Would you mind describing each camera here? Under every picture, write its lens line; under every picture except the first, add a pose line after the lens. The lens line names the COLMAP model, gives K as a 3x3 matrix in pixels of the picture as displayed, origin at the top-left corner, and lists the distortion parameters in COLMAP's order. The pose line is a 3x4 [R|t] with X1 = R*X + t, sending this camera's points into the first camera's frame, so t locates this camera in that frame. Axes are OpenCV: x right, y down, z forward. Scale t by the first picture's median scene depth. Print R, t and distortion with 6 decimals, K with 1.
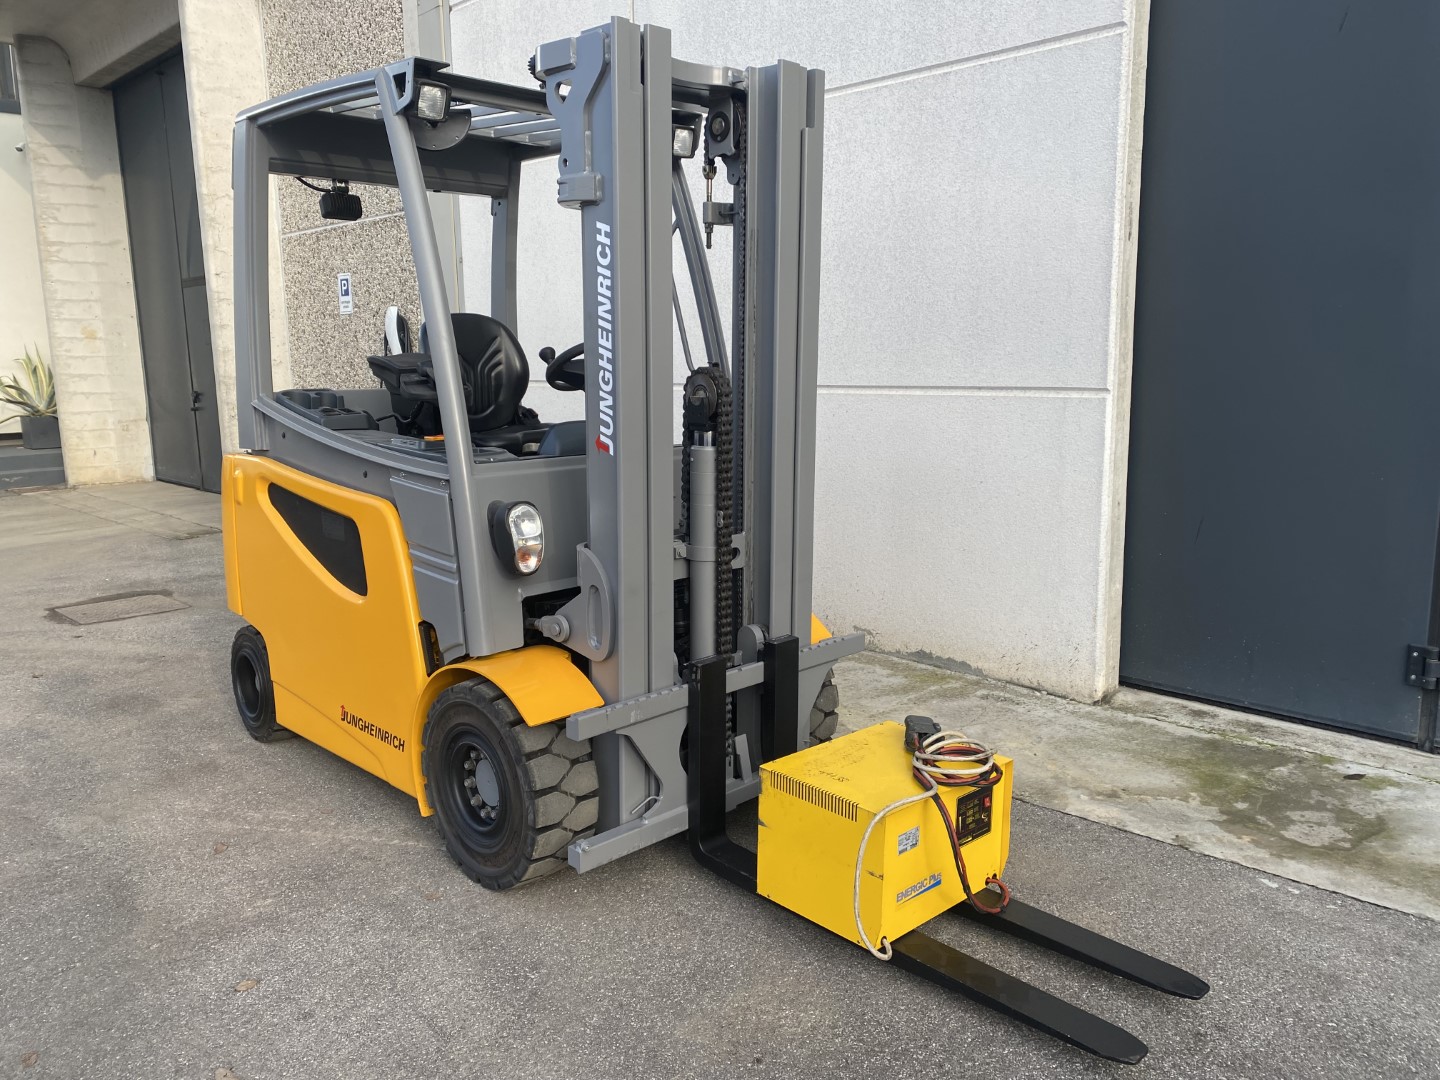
lens RADIAL K [[1088.4, 0, 722.7], [0, 1088.4, 542.4], [0, 0, 1]] dist [0.025404, -0.033161]
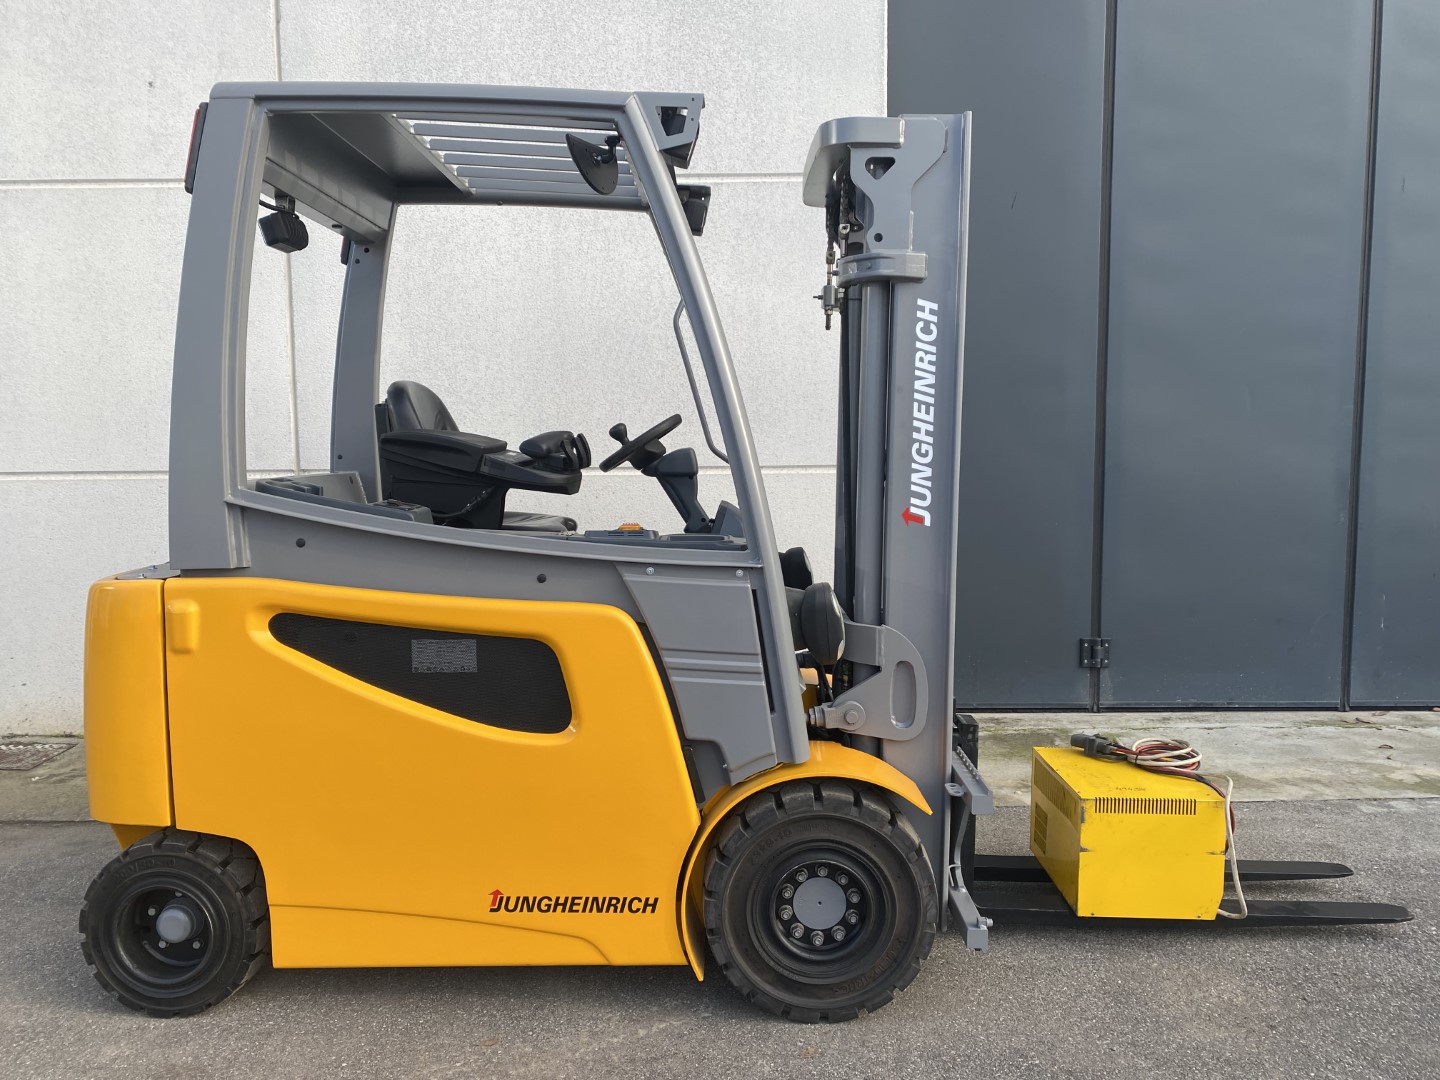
lens RADIAL K [[1088.4, 0, 719.4], [0, 1088.4, 539.0], [0, 0, 1]] dist [0.025404, -0.033161]
pose [[0.709444, -0.060564, 0.702155, -0.691467], [0.122385, 0.991751, -0.038113, -0.039470], [-0.694054, 0.112972, 0.711004, 0.306588]]
